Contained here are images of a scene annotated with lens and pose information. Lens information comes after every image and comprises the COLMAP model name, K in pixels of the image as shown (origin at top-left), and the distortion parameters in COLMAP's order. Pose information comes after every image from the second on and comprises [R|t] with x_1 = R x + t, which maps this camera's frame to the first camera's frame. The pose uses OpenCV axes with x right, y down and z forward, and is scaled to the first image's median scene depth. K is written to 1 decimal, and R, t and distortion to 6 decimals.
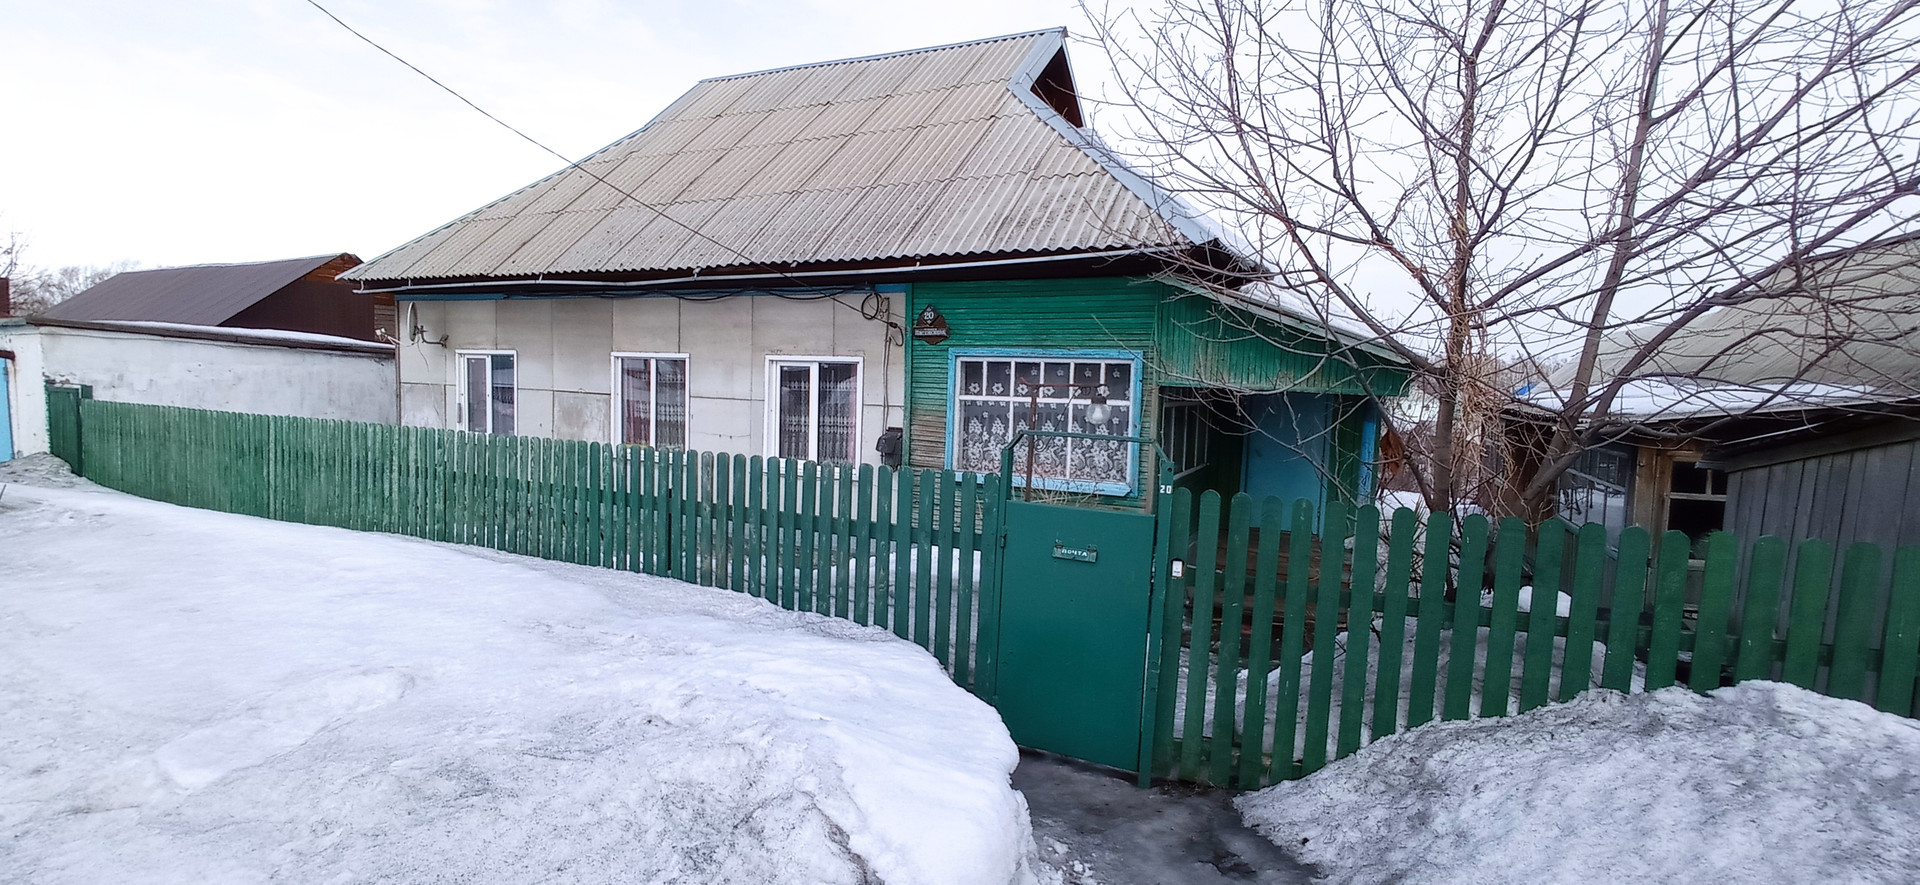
lens RADIAL K [[860.4, 0, 958.0], [0, 860.4, 454.6], [0, 0, 1]] dist [-0.030370, 0.006606]
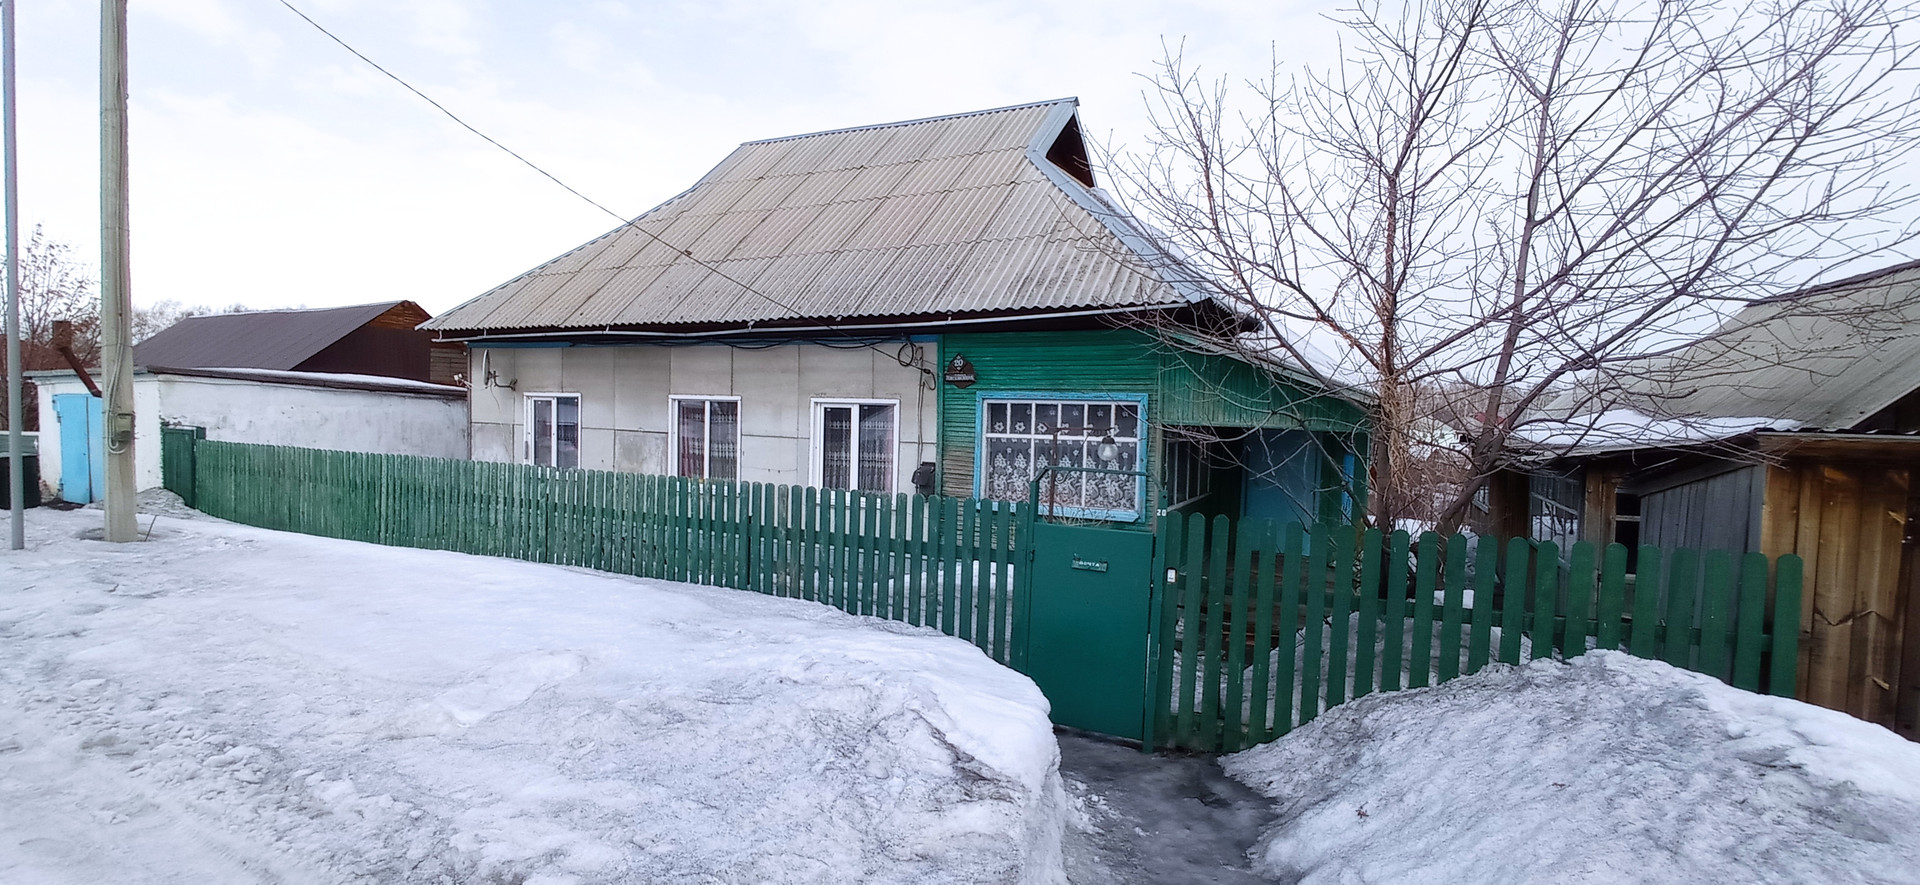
lens RADIAL K [[860.4, 0, 971.7], [0, 860.4, 454.1], [0, 0, 1]] dist [-0.030370, 0.006606]
pose [[0.999987, -0.005123, -0.000312, -0.021711], [0.005107, 0.999290, -0.037340, 0.000383], [0.000503, 0.037338, 0.999303, -0.159064]]
